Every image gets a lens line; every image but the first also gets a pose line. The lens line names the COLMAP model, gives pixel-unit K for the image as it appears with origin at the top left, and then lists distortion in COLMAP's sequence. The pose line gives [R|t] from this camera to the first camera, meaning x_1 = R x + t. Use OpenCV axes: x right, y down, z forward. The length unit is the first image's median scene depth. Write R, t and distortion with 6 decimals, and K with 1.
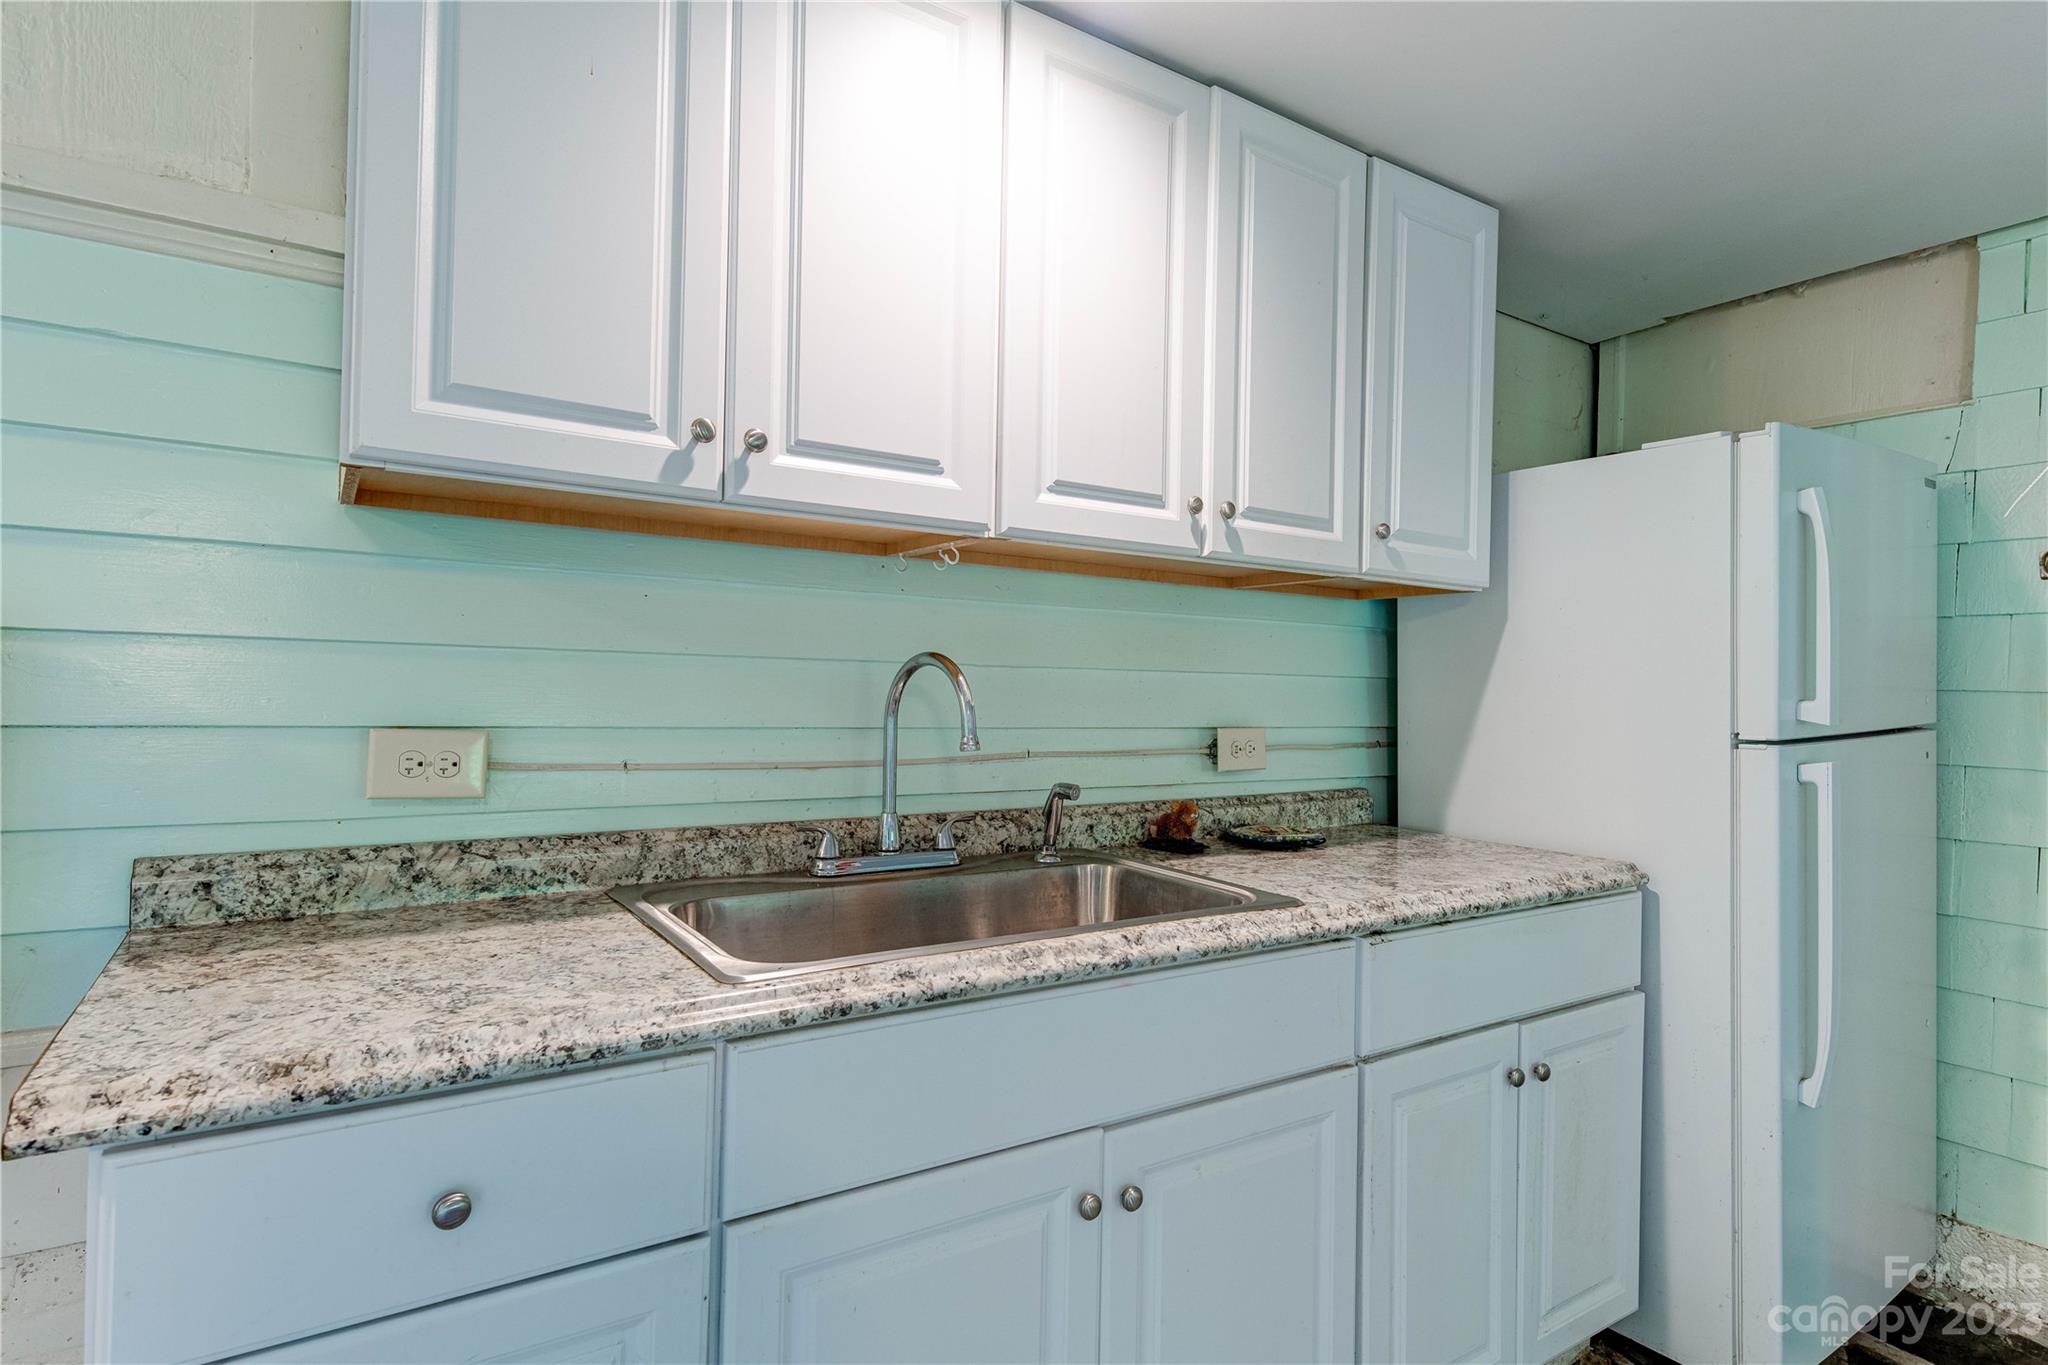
lens RADIAL K [[1054.4, 0, 1024.0], [0, 1054.4, 682.5], [0, 0, 1]] dist [0.001908, 0.000162]
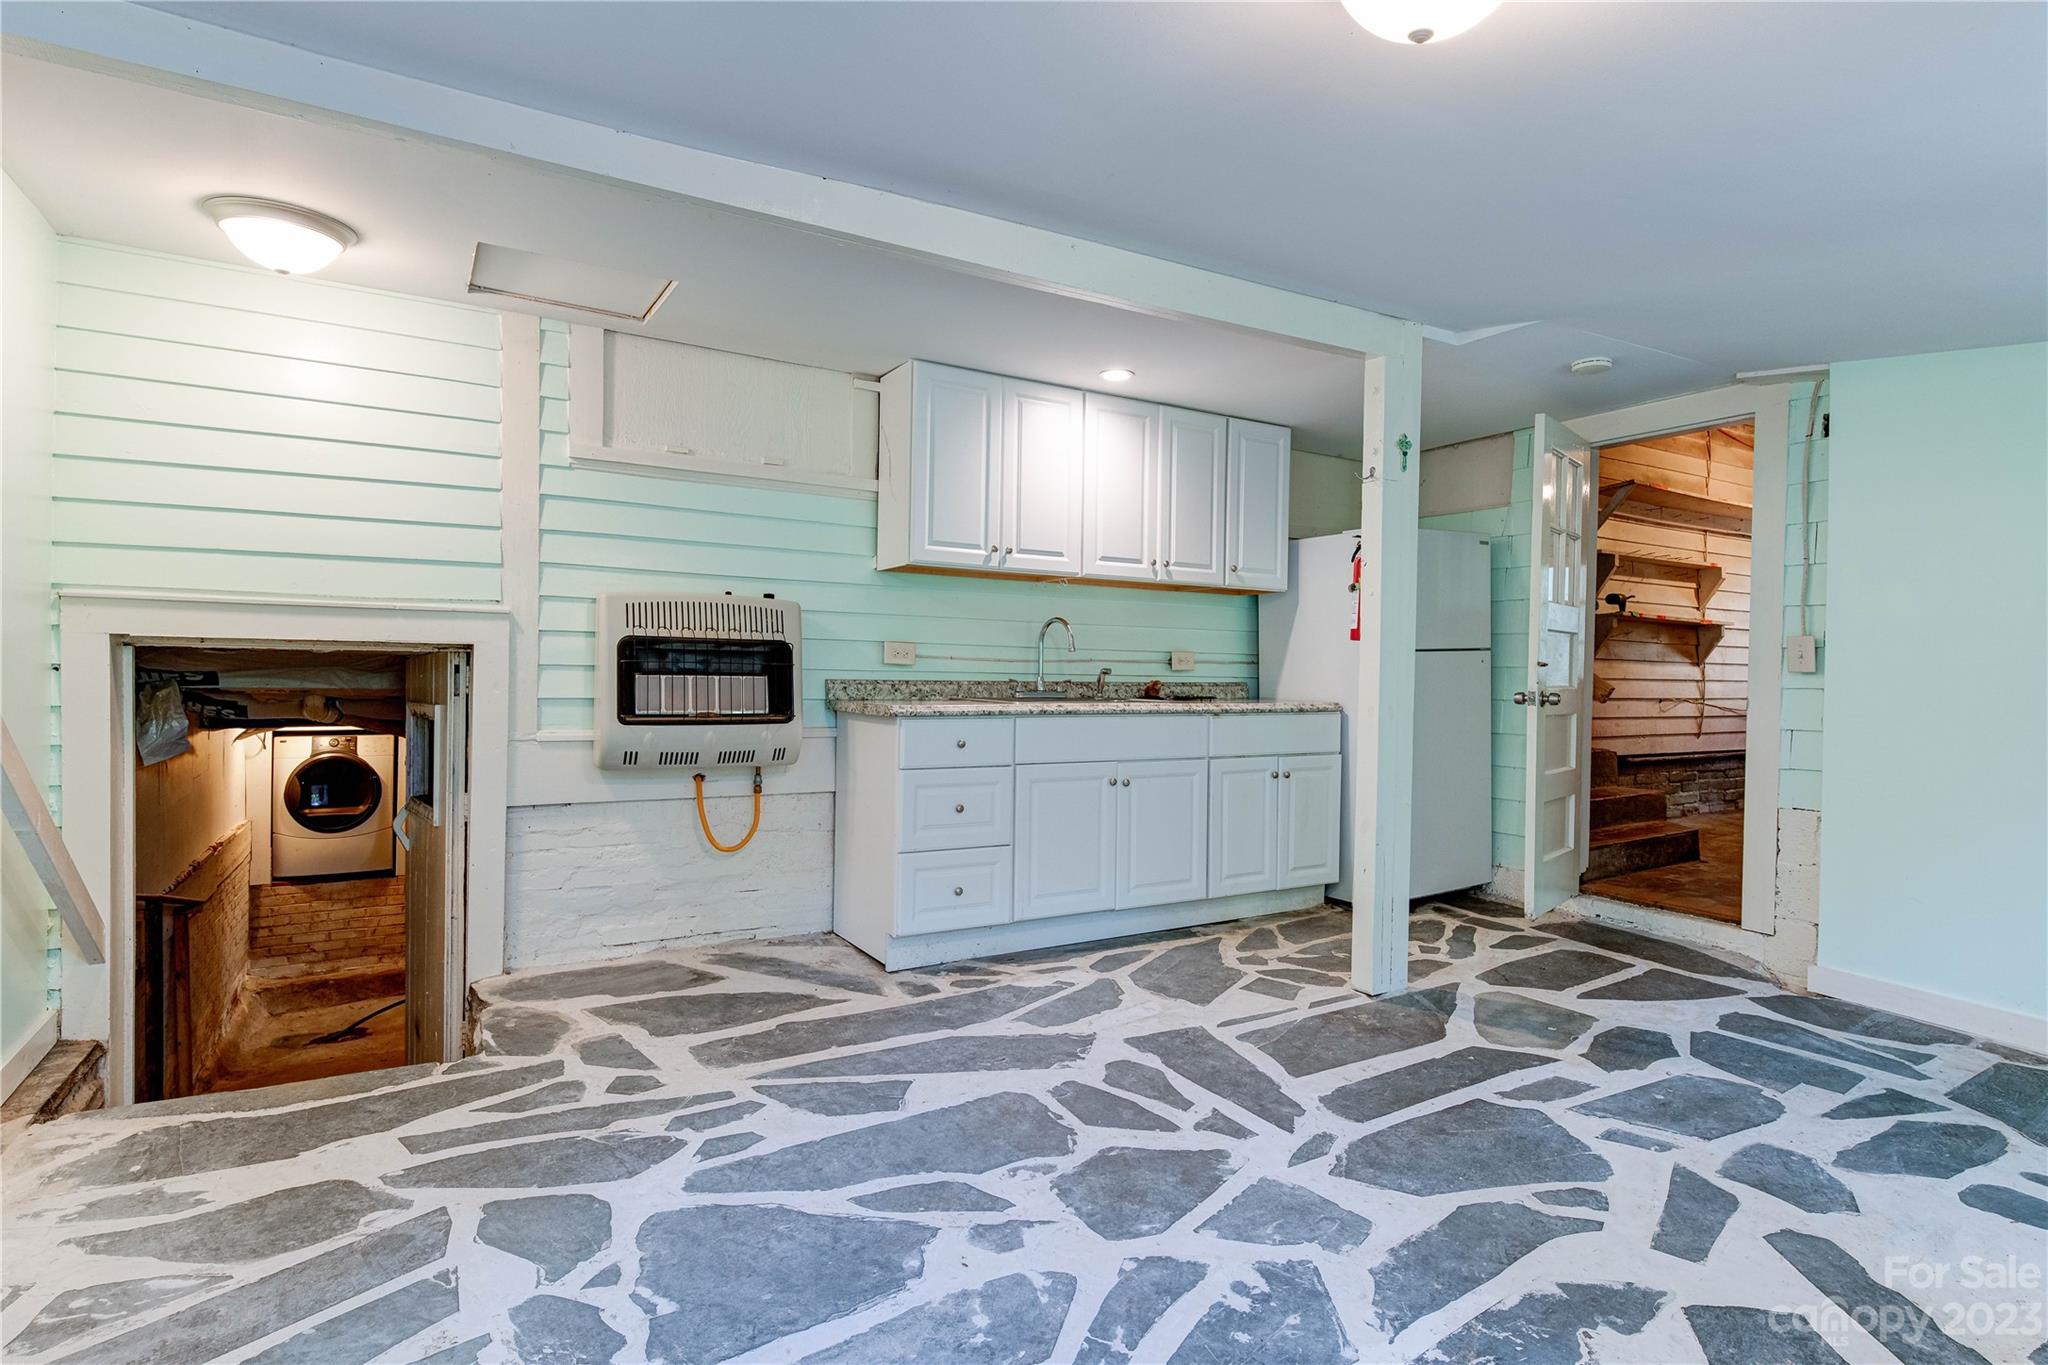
lens RADIAL K [[1054.4, 0, 1024.0], [0, 1054.4, 682.5], [0, 0, 1]] dist [0.001908, 0.000162]
pose [[0.999058, -0.005738, -0.043023, -0.053425], [0.006124, 0.999942, 0.008852, 0.110787], [0.042970, -0.009107, 0.999035, -1.678516]]
